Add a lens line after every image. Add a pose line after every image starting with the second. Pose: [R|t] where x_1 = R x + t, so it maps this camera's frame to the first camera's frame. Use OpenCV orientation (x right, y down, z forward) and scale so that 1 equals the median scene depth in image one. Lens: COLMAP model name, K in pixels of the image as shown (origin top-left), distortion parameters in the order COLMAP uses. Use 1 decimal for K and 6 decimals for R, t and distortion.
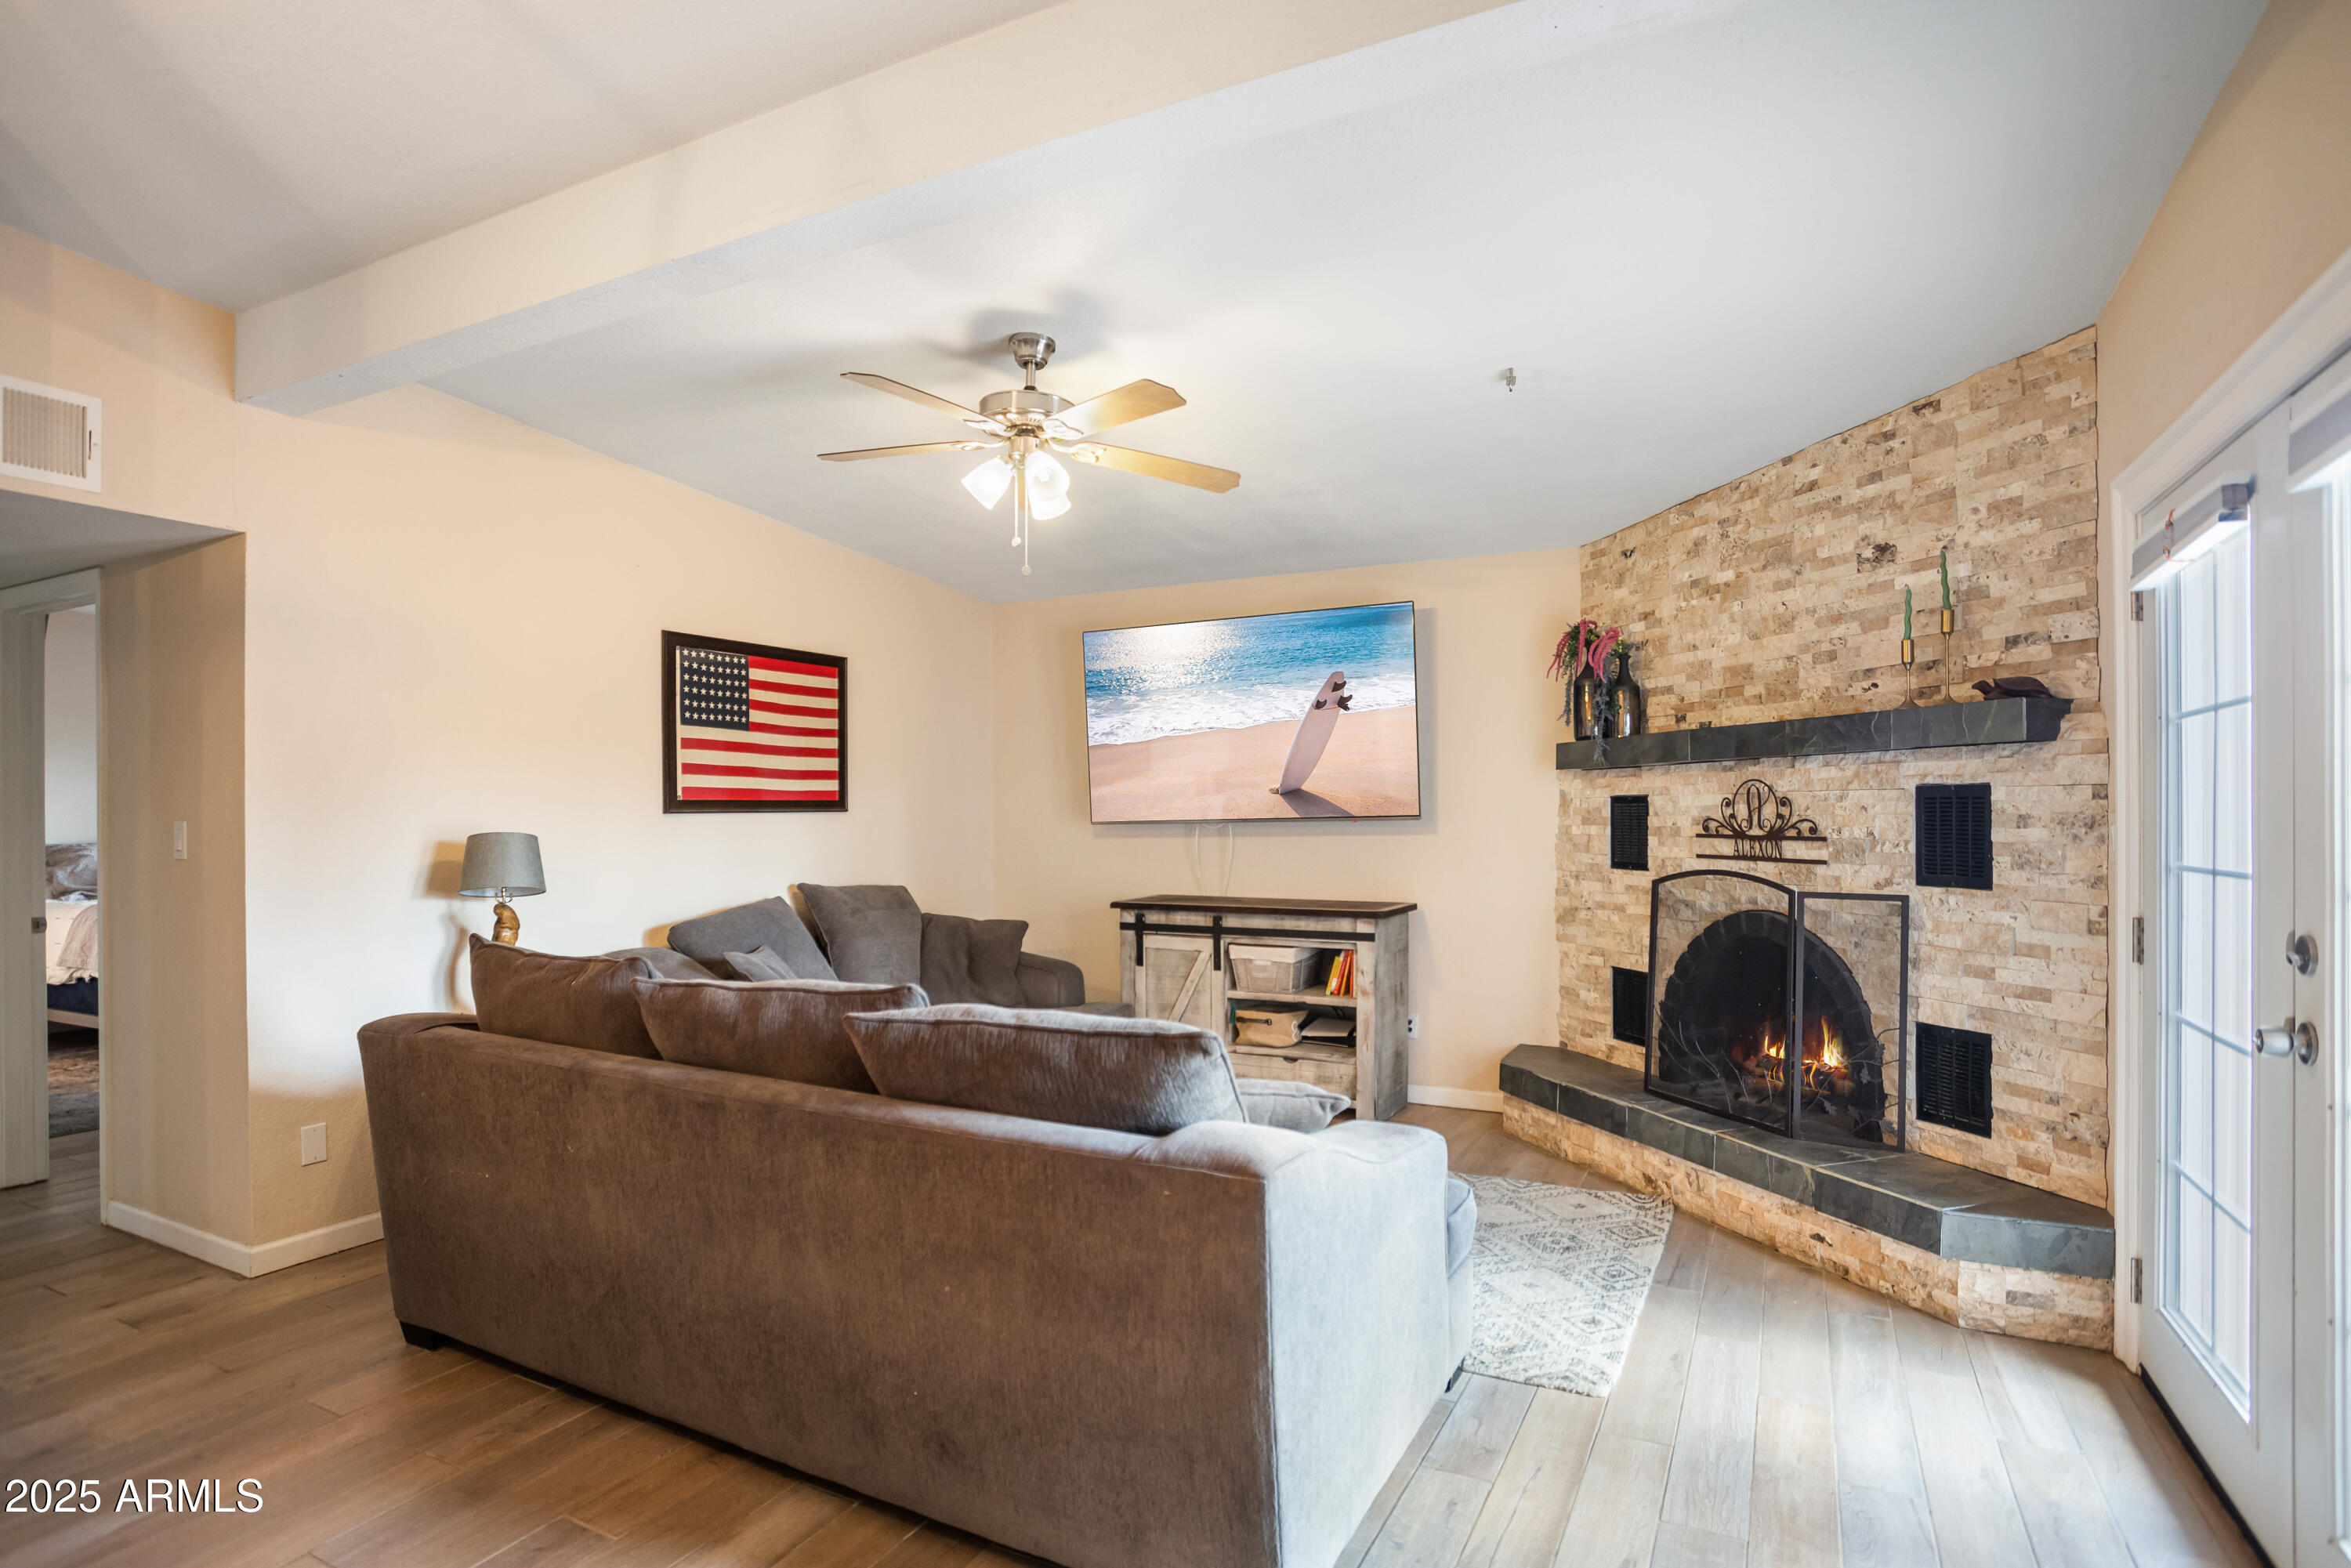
lens RADIAL K [[1190.5, 0, 1172.3], [0, 1190.5, 783.6], [0, 0, 1]] dist [-0.062982, 0.039067]
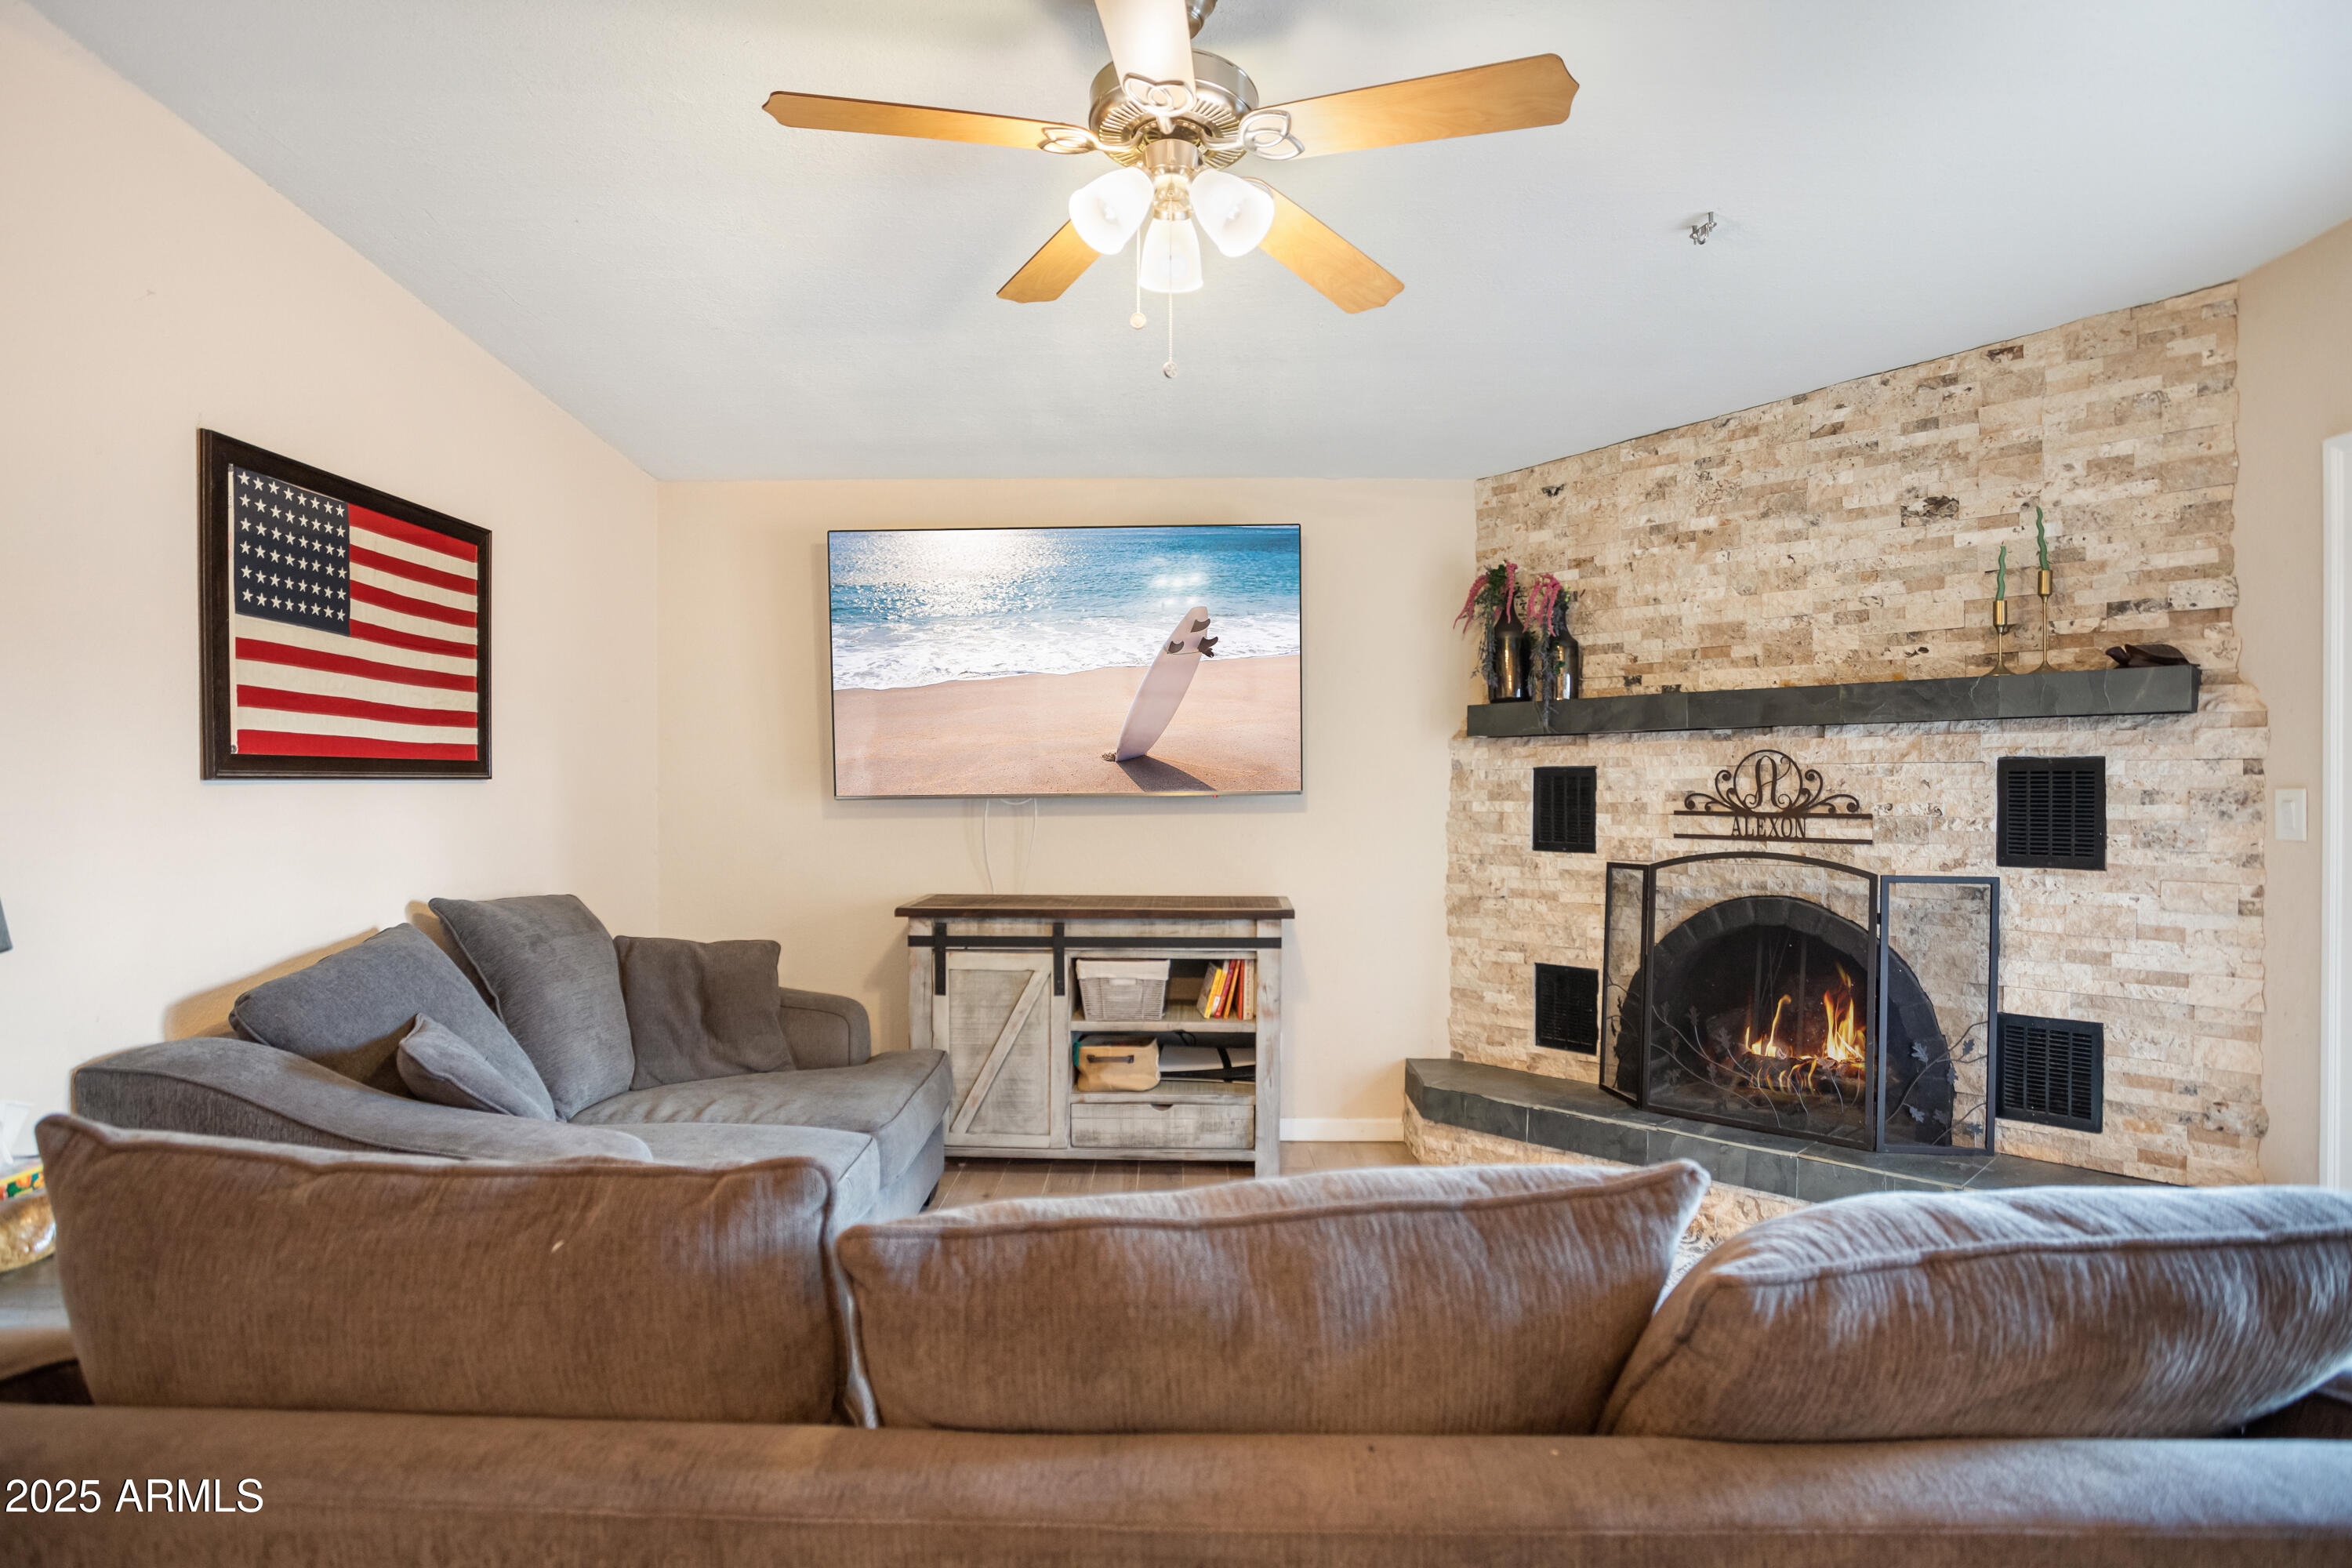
lens RADIAL K [[1219.2, 0, 1152.9], [0, 1219.2, 780.9], [0, 0, 1]] dist [-0.058205, 0.032061]
pose [[0.895302, 0.007458, 0.445398, -0.315723], [-0.015534, 0.999774, 0.014485, 0.013031], [-0.445190, -0.019887, 0.895215, 0.366943]]
